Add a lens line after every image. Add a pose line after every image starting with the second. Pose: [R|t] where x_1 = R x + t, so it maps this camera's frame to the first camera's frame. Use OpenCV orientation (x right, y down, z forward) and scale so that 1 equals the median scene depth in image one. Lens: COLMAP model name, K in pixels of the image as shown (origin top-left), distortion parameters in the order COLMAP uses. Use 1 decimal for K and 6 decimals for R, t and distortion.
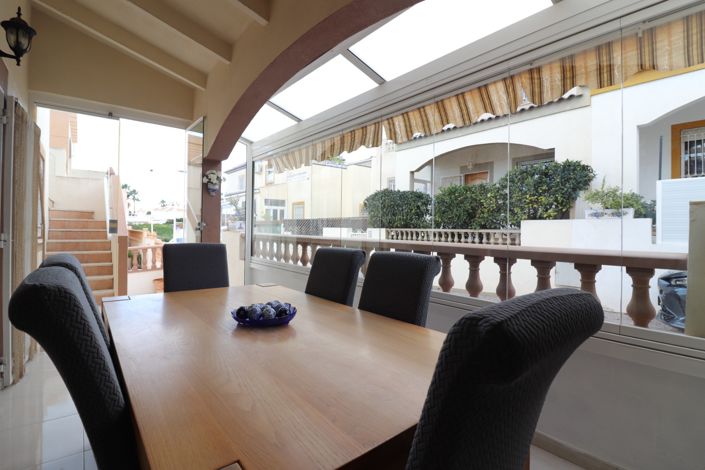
lens RADIAL K [[332.3, 0, 346.3], [0, 332.3, 231.8], [0, 0, 1]] dist [-0.003105, -0.003590]
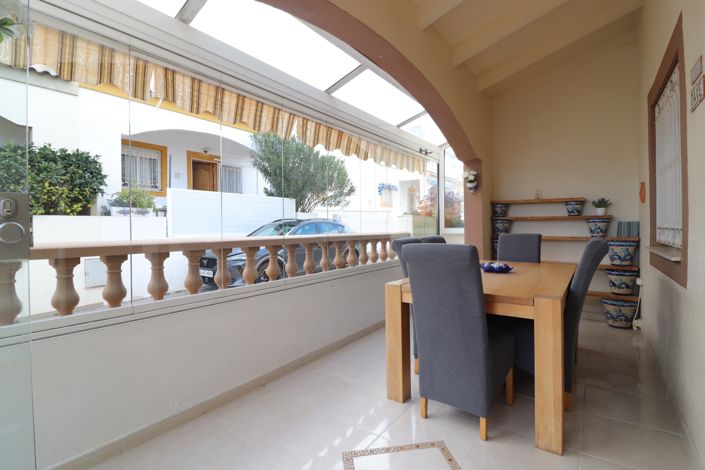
lens RADIAL K [[332.3, 0, 339.3], [0, 332.3, 226.4], [0, 0, 1]] dist [-0.003105, -0.003590]
pose [[-0.227265, -0.020885, 0.973609, -0.604422], [0.007252, 0.999706, 0.023138, -0.017567], [-0.973806, 0.012319, -0.227047, 0.748861]]
